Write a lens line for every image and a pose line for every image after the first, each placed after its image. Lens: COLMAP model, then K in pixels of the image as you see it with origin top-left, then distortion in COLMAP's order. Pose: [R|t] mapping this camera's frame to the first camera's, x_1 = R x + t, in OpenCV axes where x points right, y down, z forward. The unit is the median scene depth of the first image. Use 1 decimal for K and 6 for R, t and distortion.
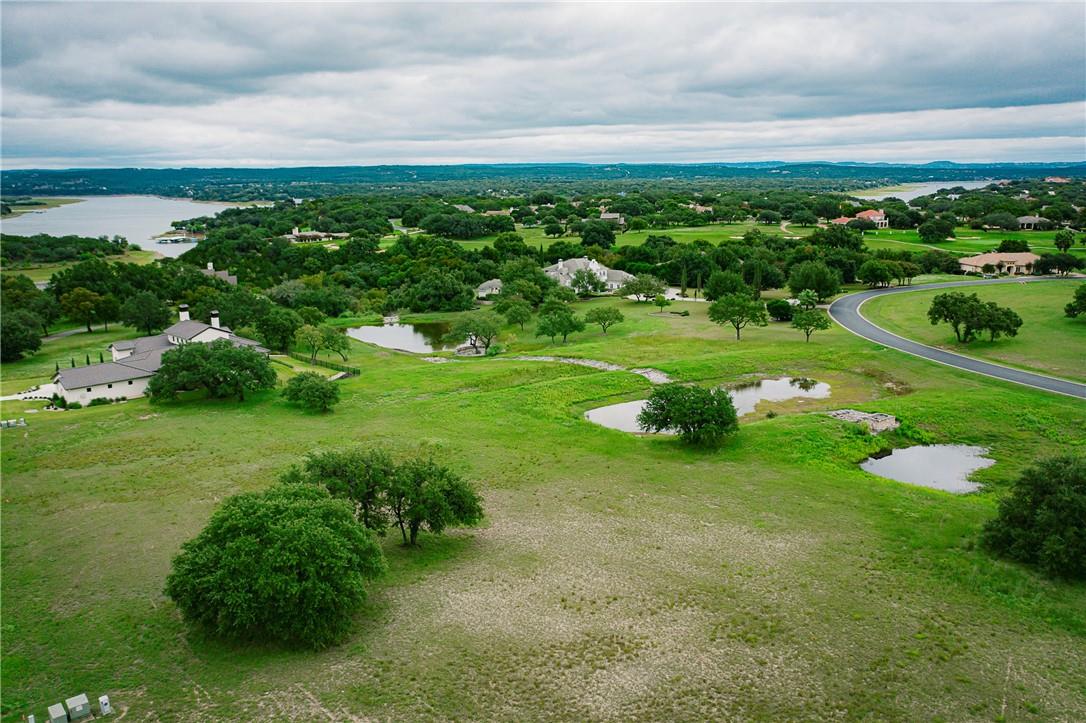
lens RADIAL K [[858.6, 0, 544.9], [0, 858.6, 356.9], [0, 0, 1]] dist [-0.014877, 0.010375]
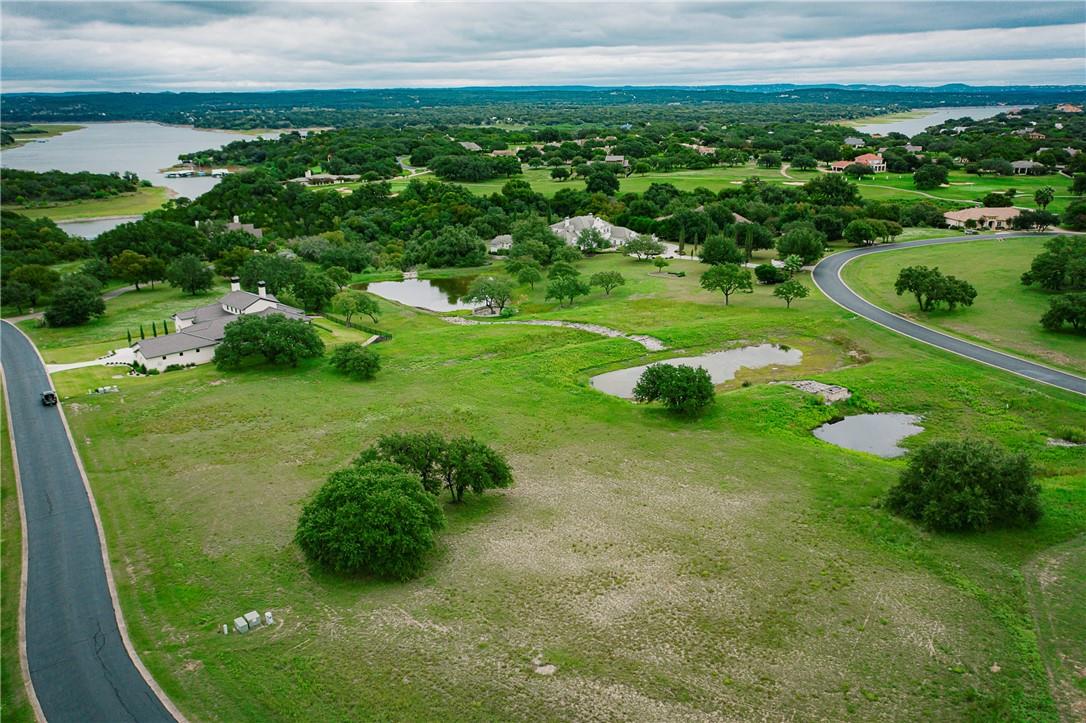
lens RADIAL K [[858.6, 0, 544.2], [0, 858.6, 355.9], [0, 0, 1]] dist [-0.014877, 0.010375]
pose [[0.999984, 0.000998, -0.005560, -0.004625], [-0.000529, 0.996484, 0.083776, -0.033563], [0.005624, -0.083772, 0.996469, -0.086411]]
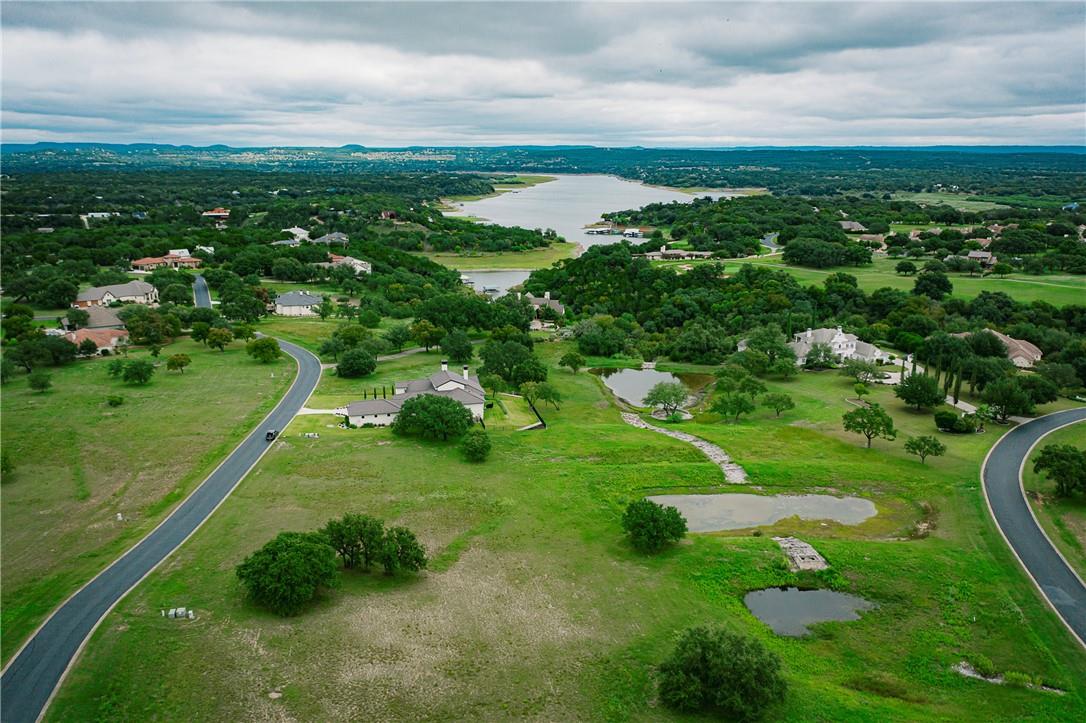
lens RADIAL K [[858.6, 0, 540.9], [0, 858.6, 348.5], [0, 0, 1]] dist [-0.014877, 0.010375]
pose [[0.869097, 0.123086, -0.479082, 0.265213], [-0.115931, 0.992254, 0.044621, -0.105179], [0.480864, 0.016761, 0.876635, -0.122677]]
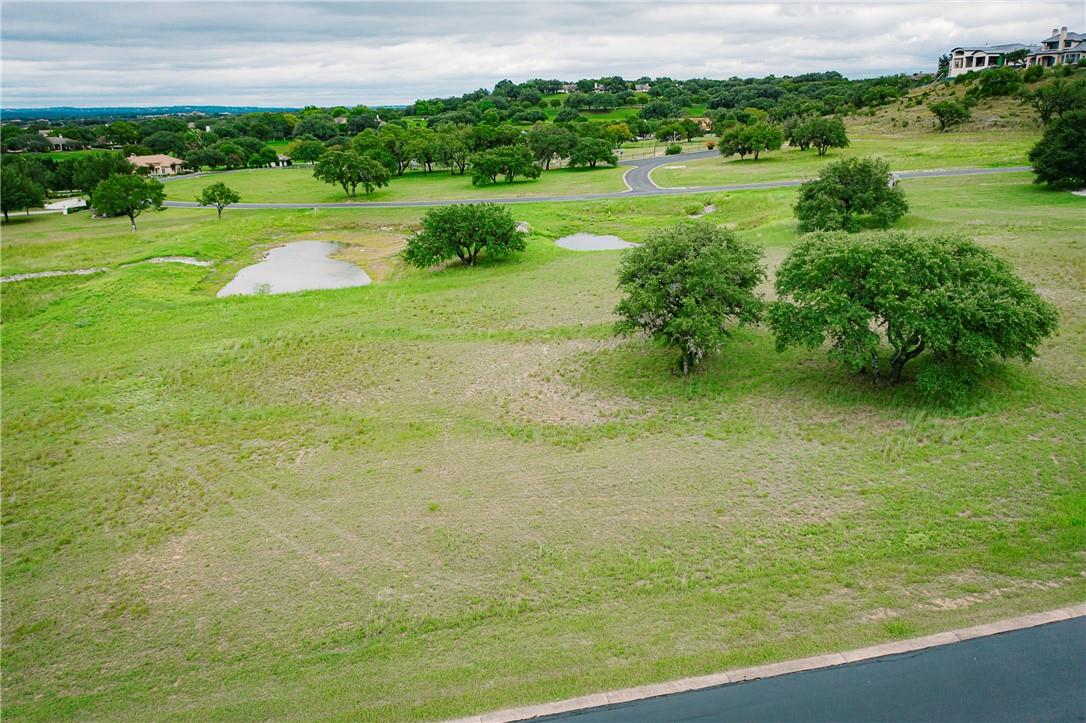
lens RADIAL K [[858.6, 0, 541.3], [0, 858.6, 350.7], [0, 0, 1]] dist [-0.014877, 0.010375]
pose [[0.391340, -0.244890, 0.887064, -0.268311], [0.201149, 0.963396, 0.177223, 0.016231], [-0.897993, 0.109078, 0.426275, 0.226634]]
